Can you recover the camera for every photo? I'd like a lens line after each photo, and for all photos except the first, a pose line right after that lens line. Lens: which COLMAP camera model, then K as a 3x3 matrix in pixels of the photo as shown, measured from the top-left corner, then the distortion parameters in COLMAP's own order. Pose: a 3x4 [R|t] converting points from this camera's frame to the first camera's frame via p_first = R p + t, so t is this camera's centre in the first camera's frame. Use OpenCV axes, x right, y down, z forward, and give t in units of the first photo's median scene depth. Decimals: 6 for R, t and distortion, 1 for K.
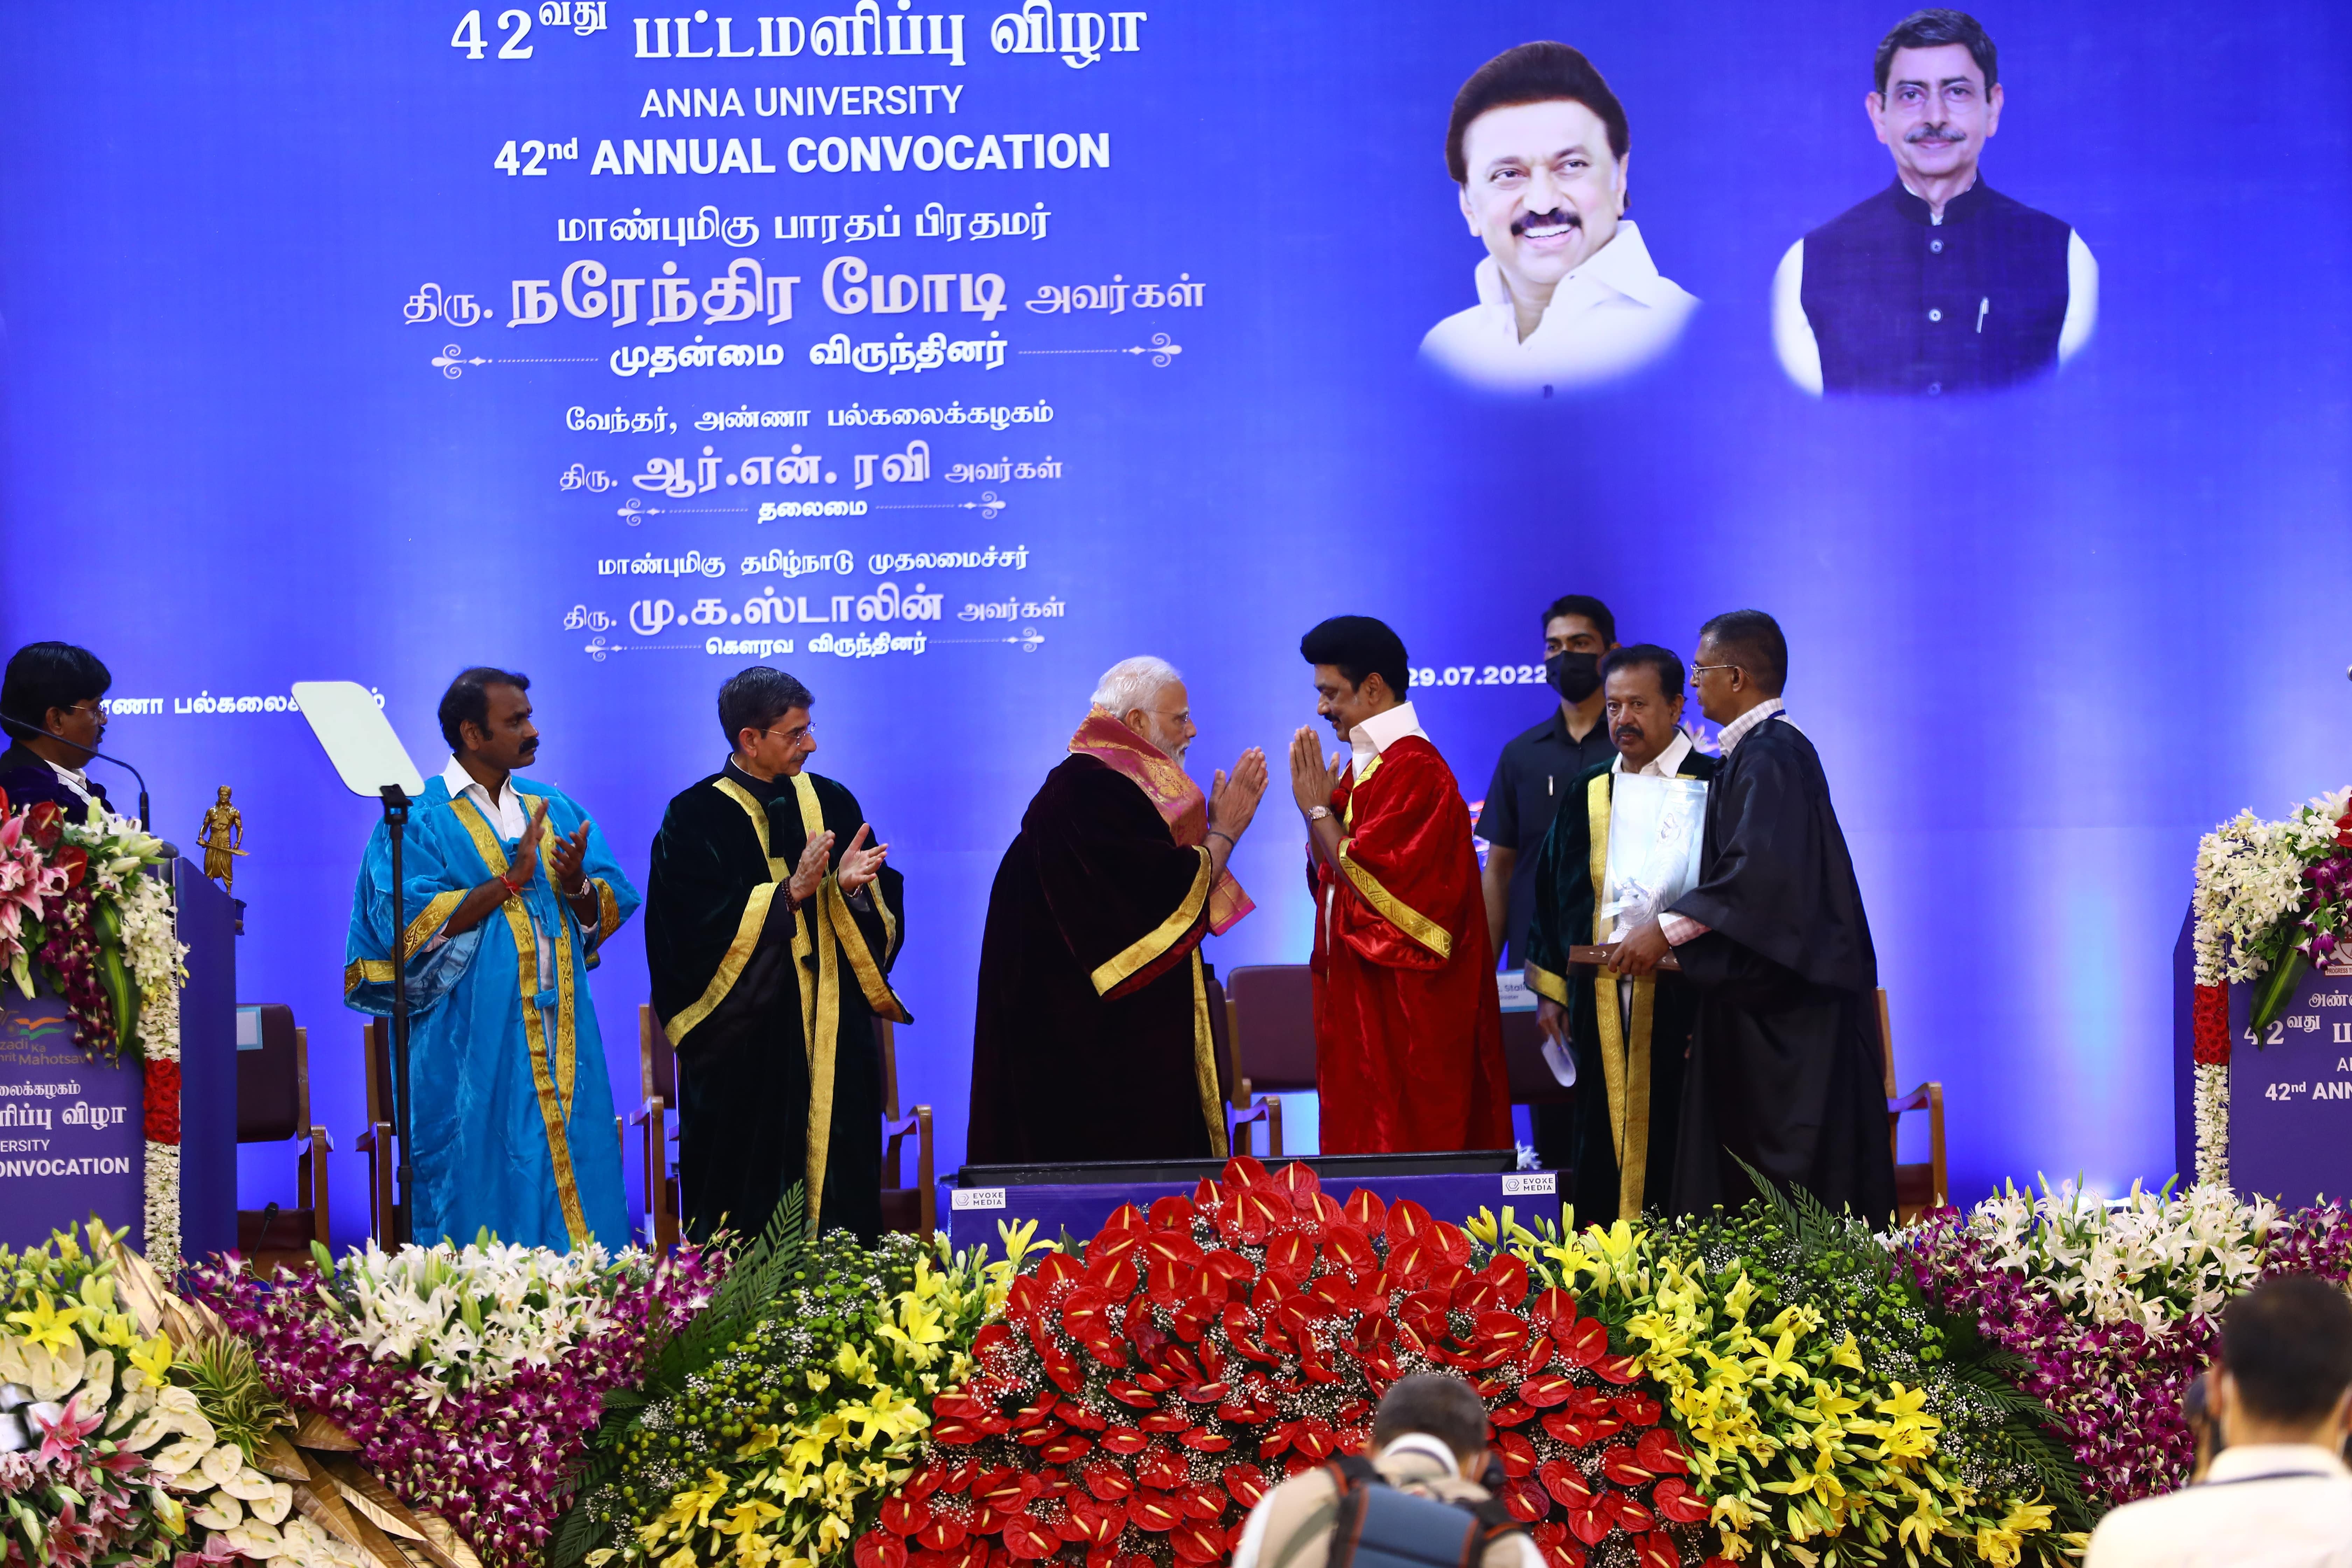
lens RADIAL K [[10578.5, 0, 1217.7], [0, 10578.5, 822.0], [0, 0, 1]] dist [1.043151, 1.146520]
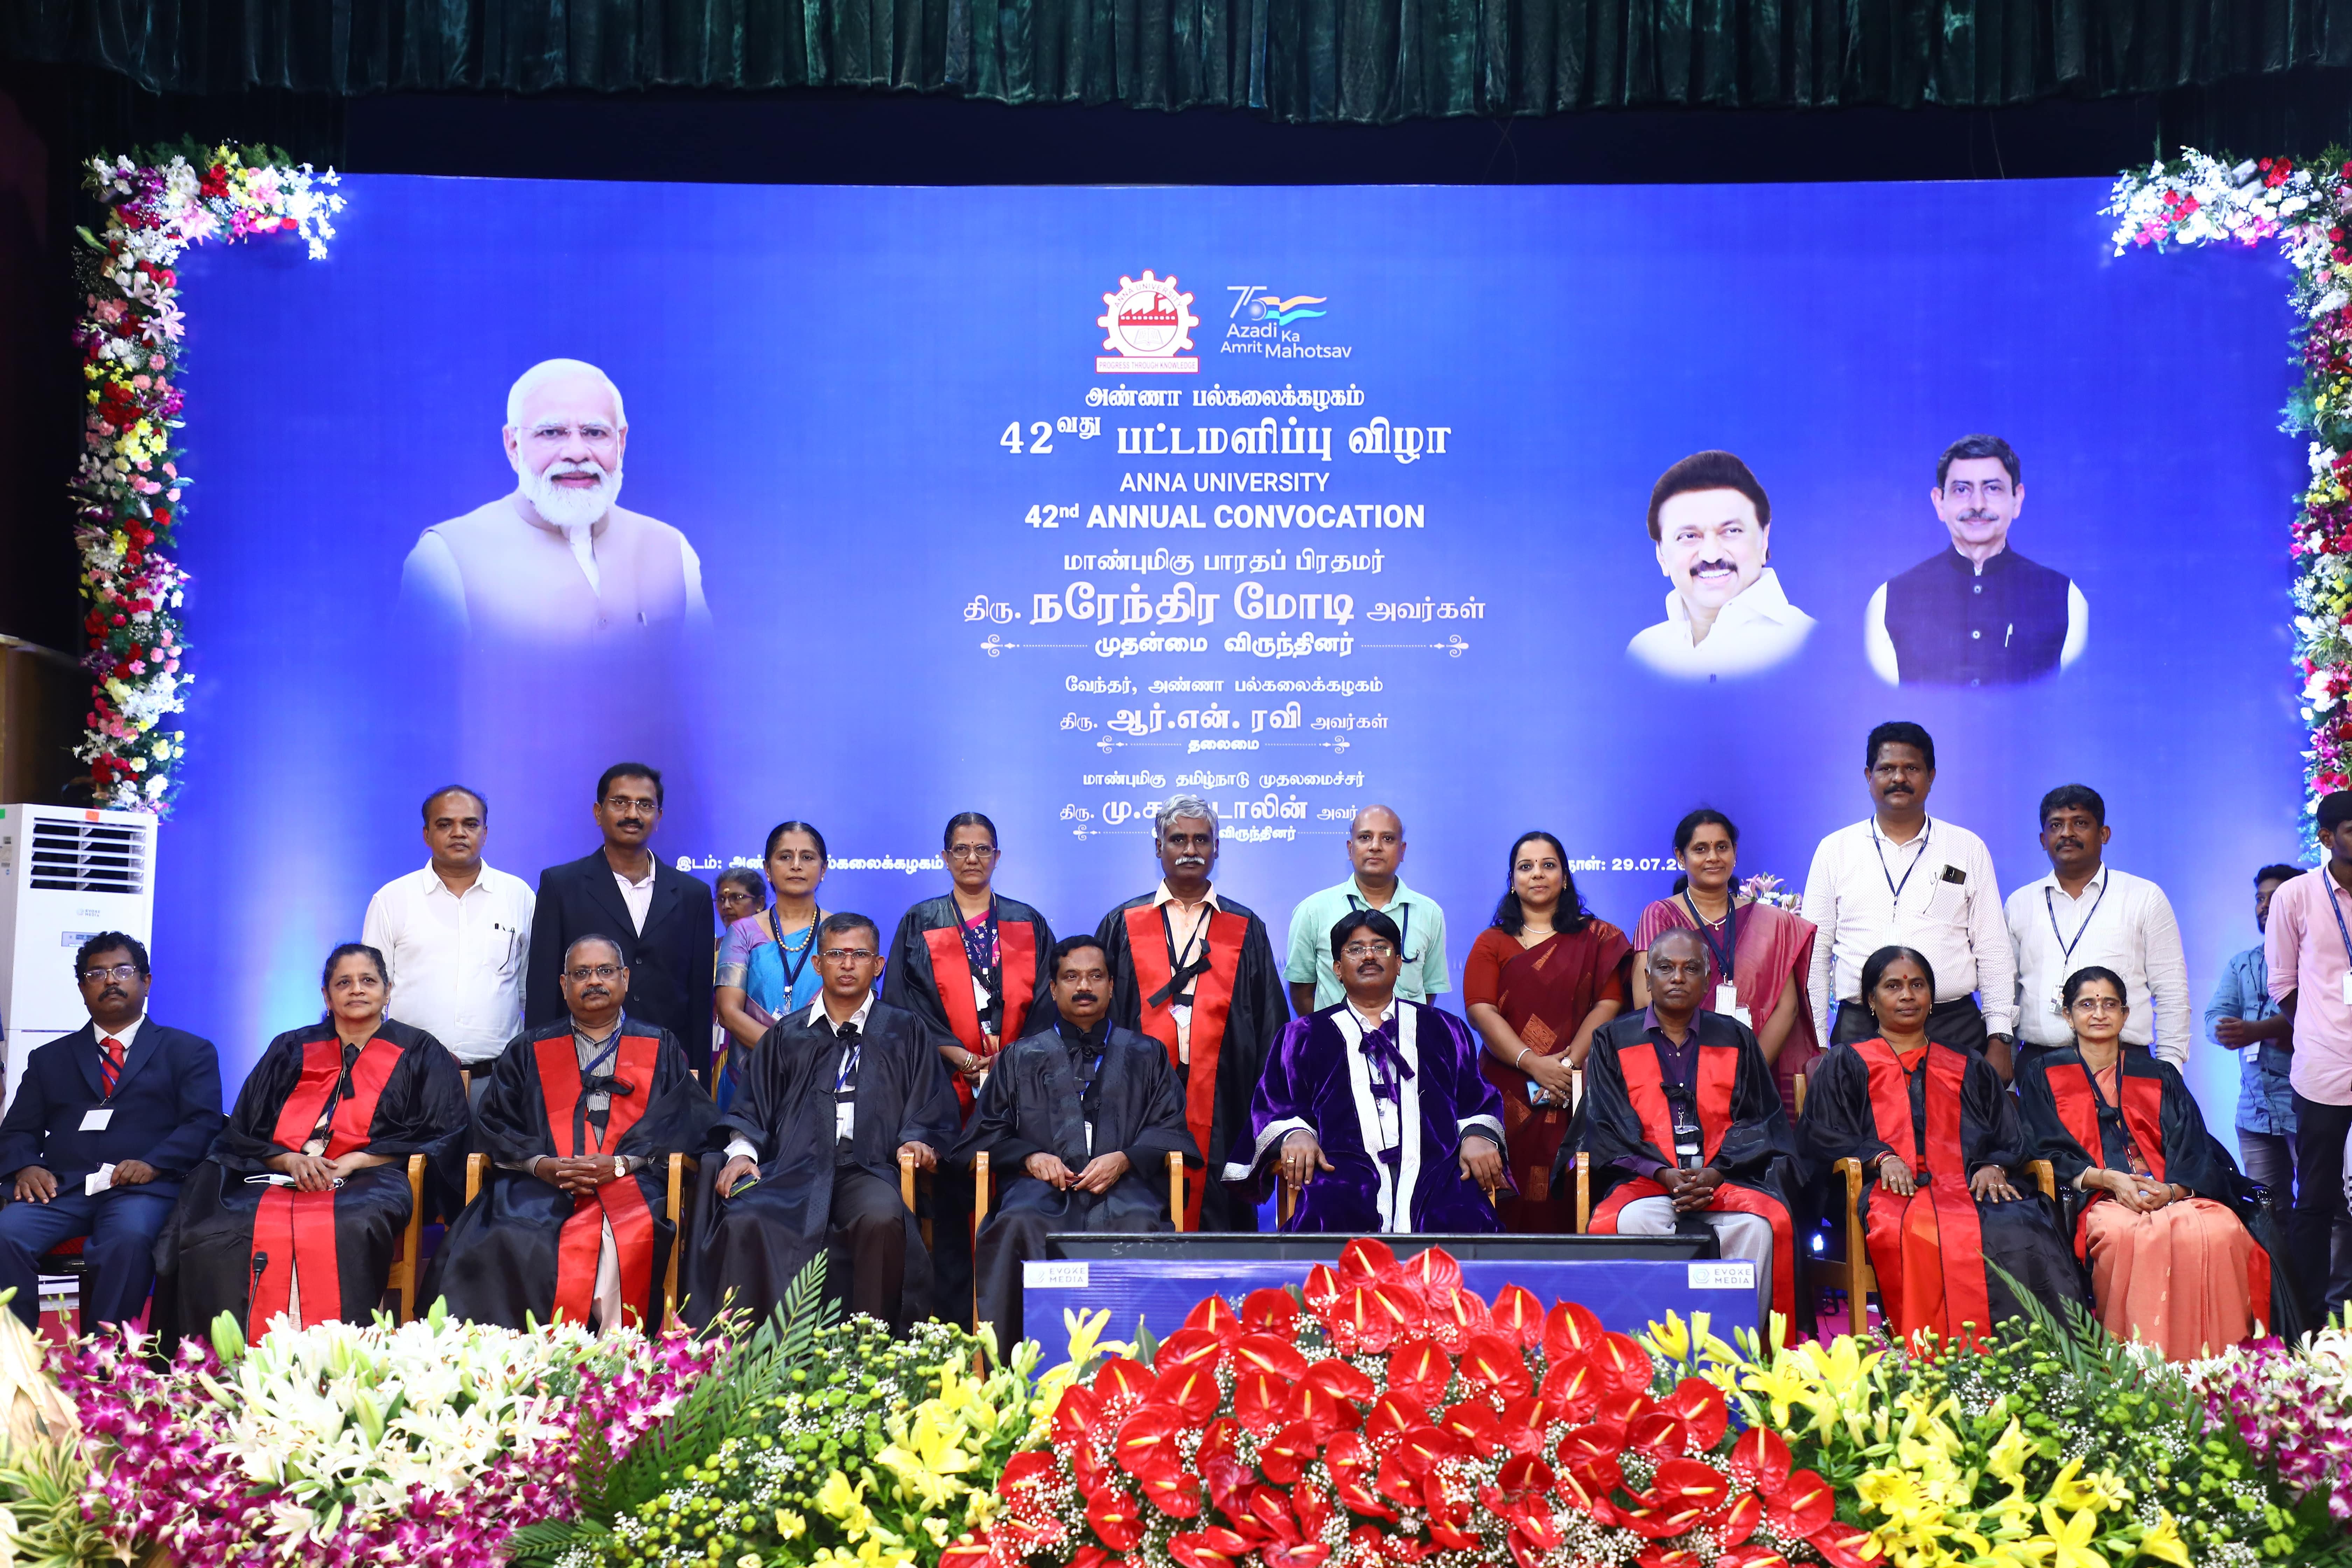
lens RADIAL K [[3676.1, 0, 1156.5], [0, 3676.1, 779.9], [0, 0, 1]] dist [0.262622, 0.055571]
pose [[0.993620, 0.018751, -0.111207, 0.011311], [-0.026081, 0.997556, -0.064826, 0.010188], [0.109720, 0.067313, 0.991681, 0.473964]]
